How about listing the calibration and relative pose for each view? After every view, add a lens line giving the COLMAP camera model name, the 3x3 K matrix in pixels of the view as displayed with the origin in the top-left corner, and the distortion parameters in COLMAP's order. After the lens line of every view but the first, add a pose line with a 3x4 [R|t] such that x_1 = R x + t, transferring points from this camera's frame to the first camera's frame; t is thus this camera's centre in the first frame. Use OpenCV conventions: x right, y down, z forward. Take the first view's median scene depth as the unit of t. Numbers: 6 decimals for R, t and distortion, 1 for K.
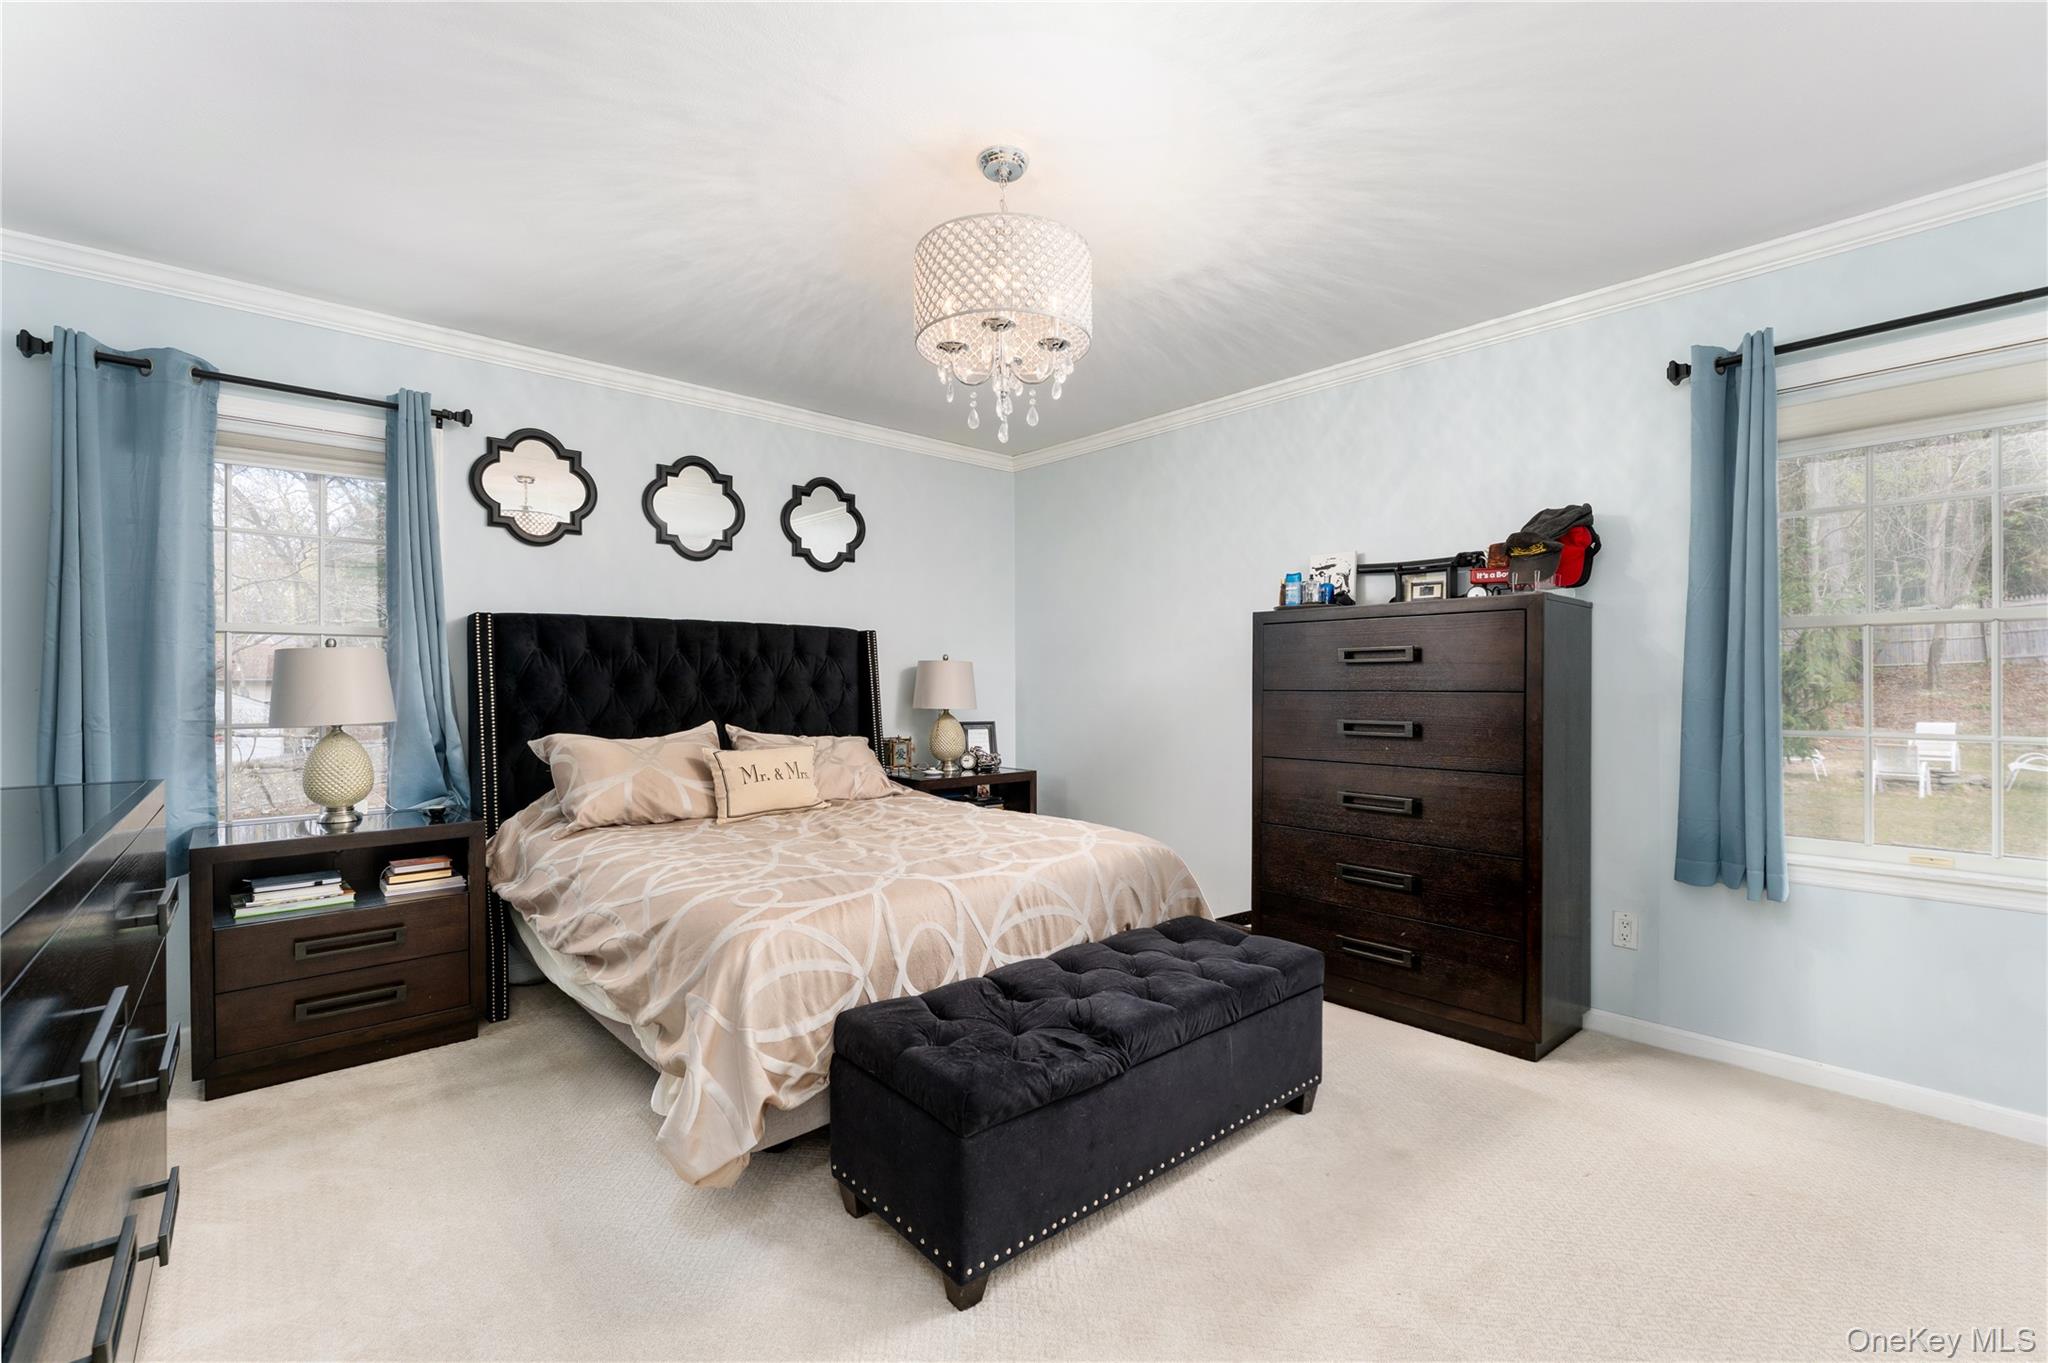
lens RADIAL K [[883.2, 0, 1018.8], [0, 883.2, 683.7], [0, 0, 1]] dist [-0.000252, -0.001178]
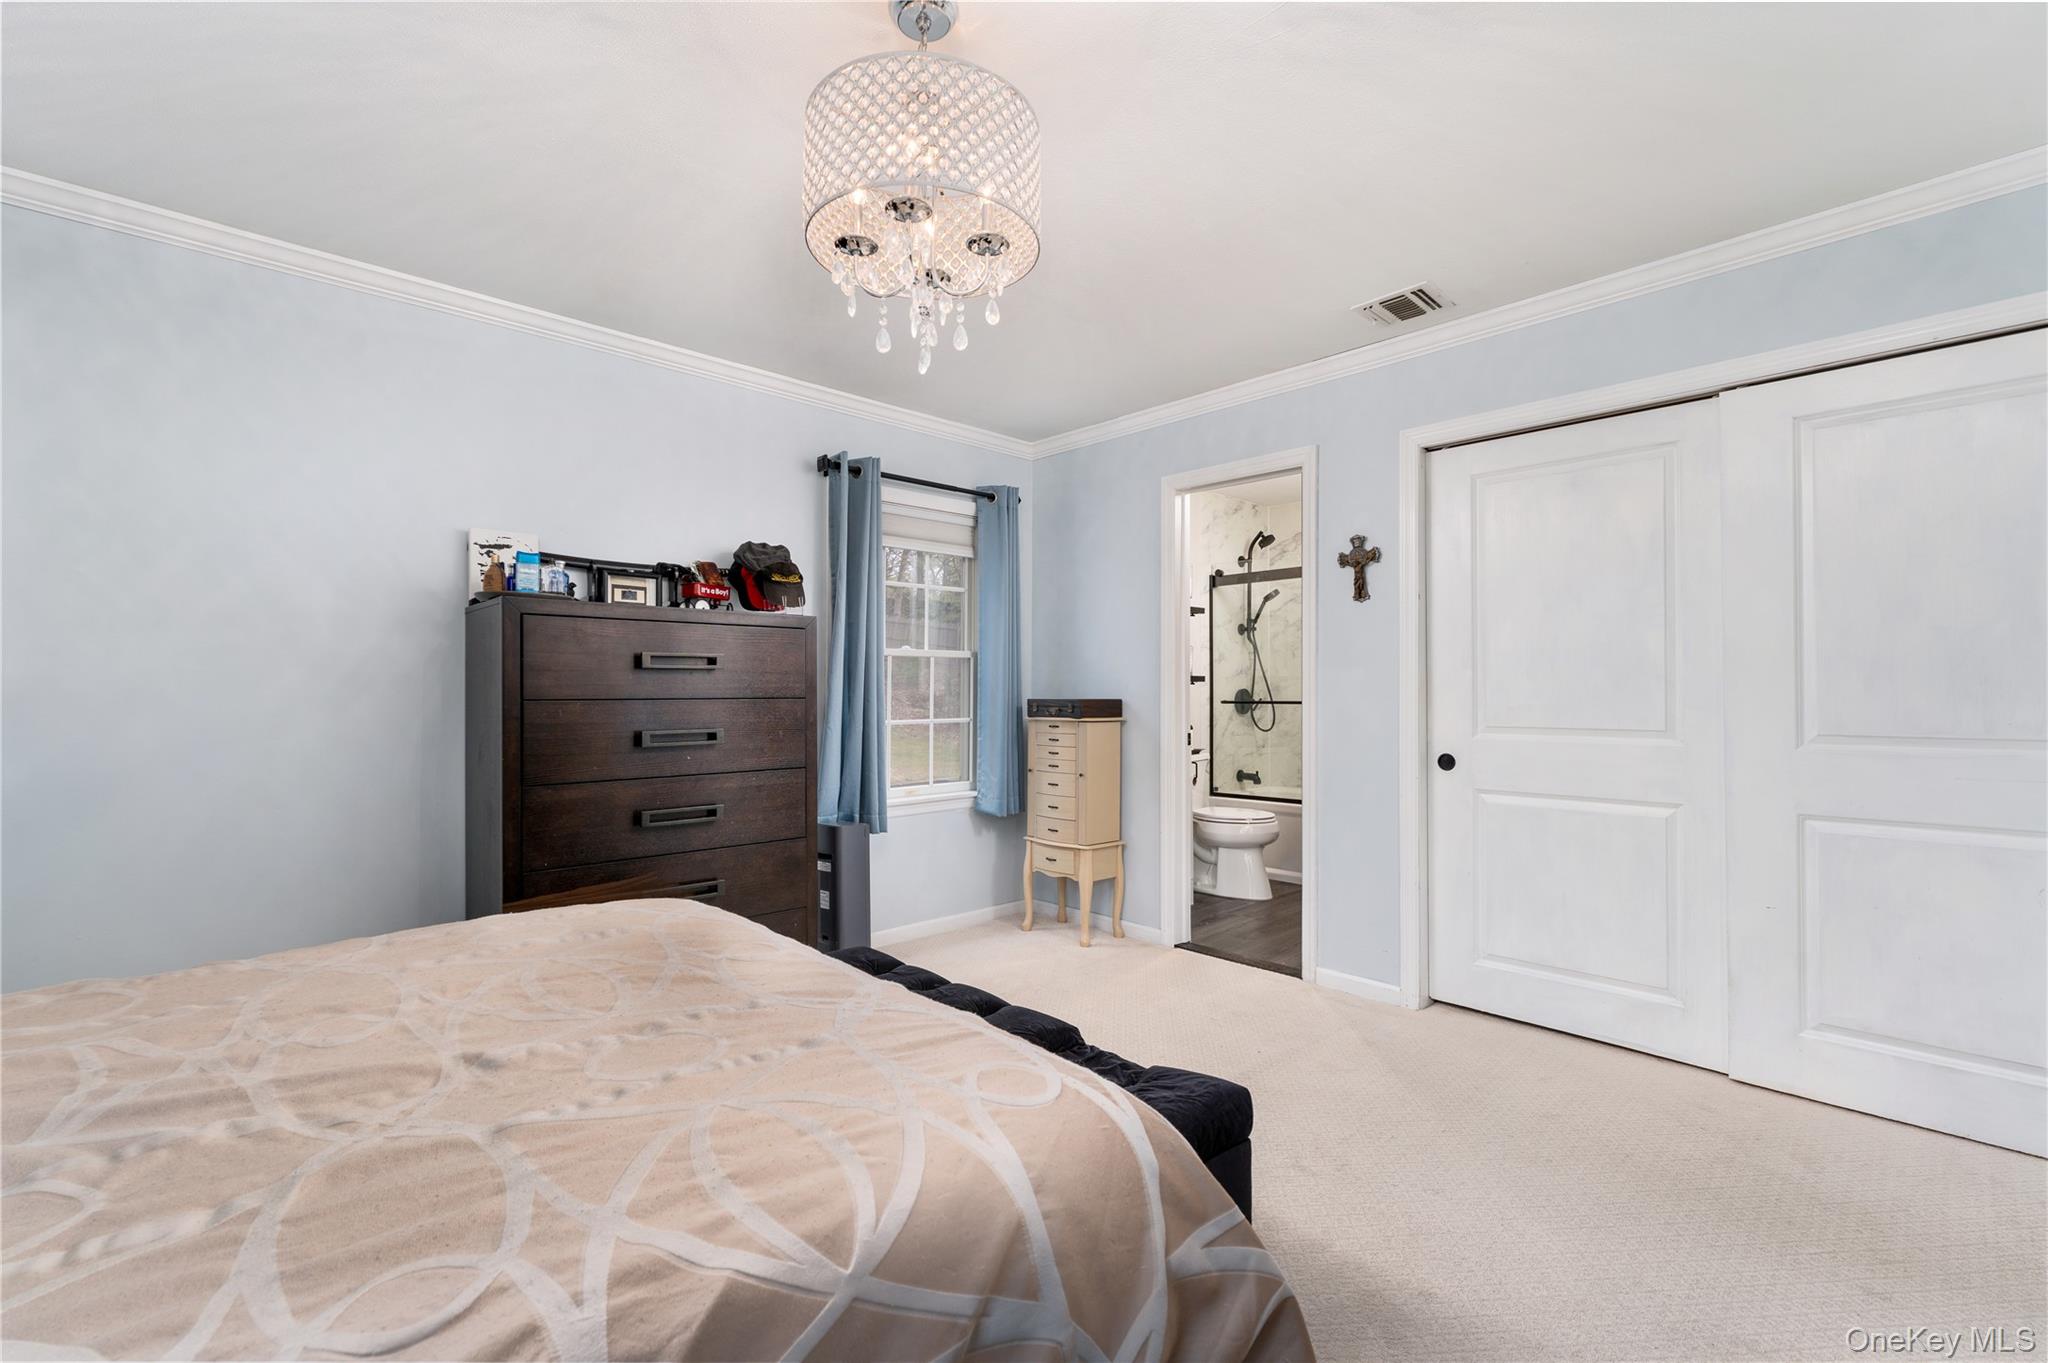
lens RADIAL K [[883.2, 0, 1024.3], [0, 883.2, 688.7], [0, 0, 1]] dist [-0.000252, -0.001178]
pose [[-0.043461, 0.007311, 0.999028, -0.546729], [0.006177, 0.999956, -0.007049, 0.006432], [-0.999036, 0.005865, -0.043504, 0.651942]]
